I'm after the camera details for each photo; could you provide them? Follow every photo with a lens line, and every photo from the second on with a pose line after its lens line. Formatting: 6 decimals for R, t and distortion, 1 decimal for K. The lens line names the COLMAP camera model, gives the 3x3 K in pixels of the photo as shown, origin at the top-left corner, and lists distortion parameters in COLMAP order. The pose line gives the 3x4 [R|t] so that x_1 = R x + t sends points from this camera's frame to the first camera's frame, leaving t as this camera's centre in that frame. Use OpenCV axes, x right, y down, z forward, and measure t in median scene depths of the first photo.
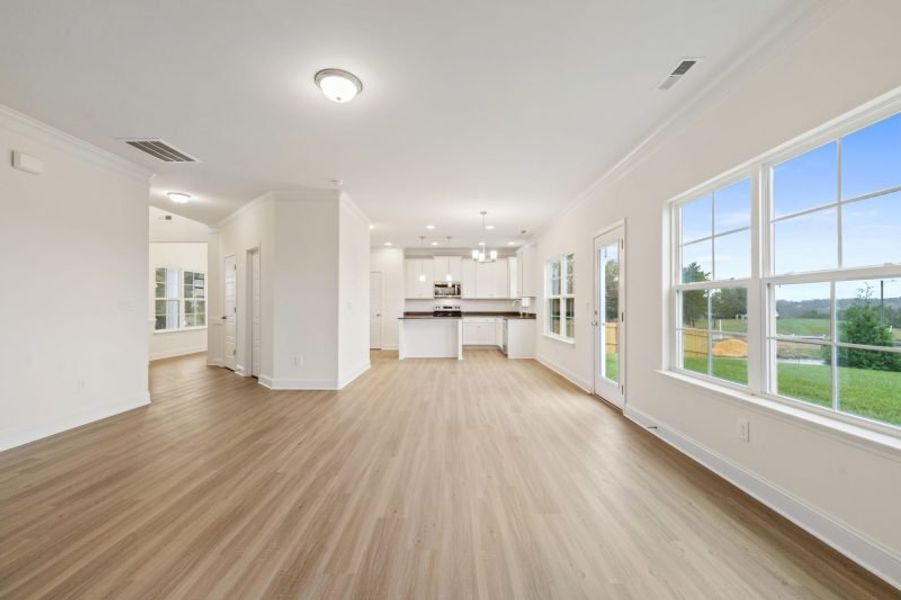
lens RADIAL K [[365.2, 0, 449.8], [0, 365.2, 303.1], [0, 0, 1]] dist [0.001269, 0.000072]
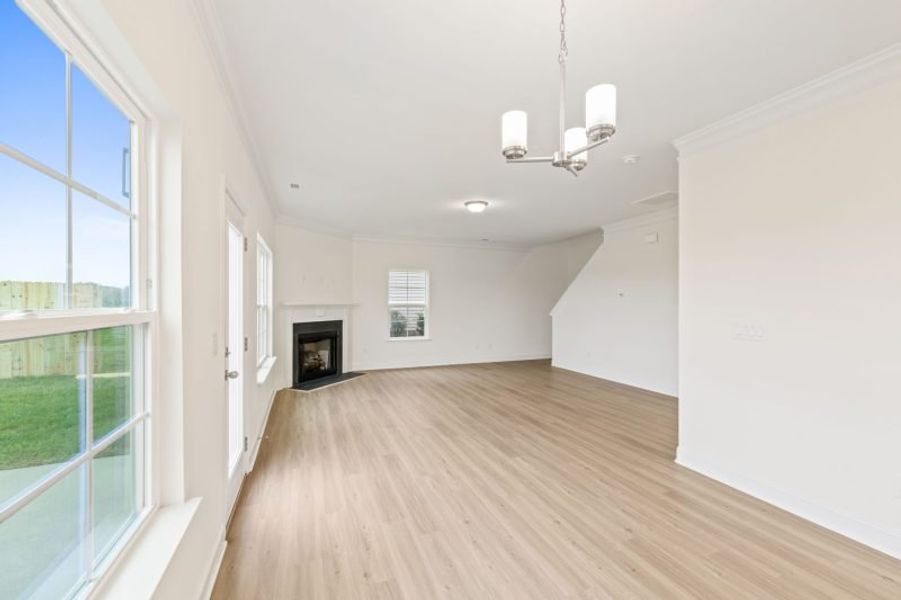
lens RADIAL K [[376.3, 0, 450.5], [0, 376.3, 300.0], [0, 0, 1]] dist [0.000617, 0.000082]
pose [[-0.927987, -0.003725, -0.372594, 0.472610], [0.000058, 0.999949, -0.010142, -0.054148], [0.372612, -0.009434, -0.927939, 2.306249]]
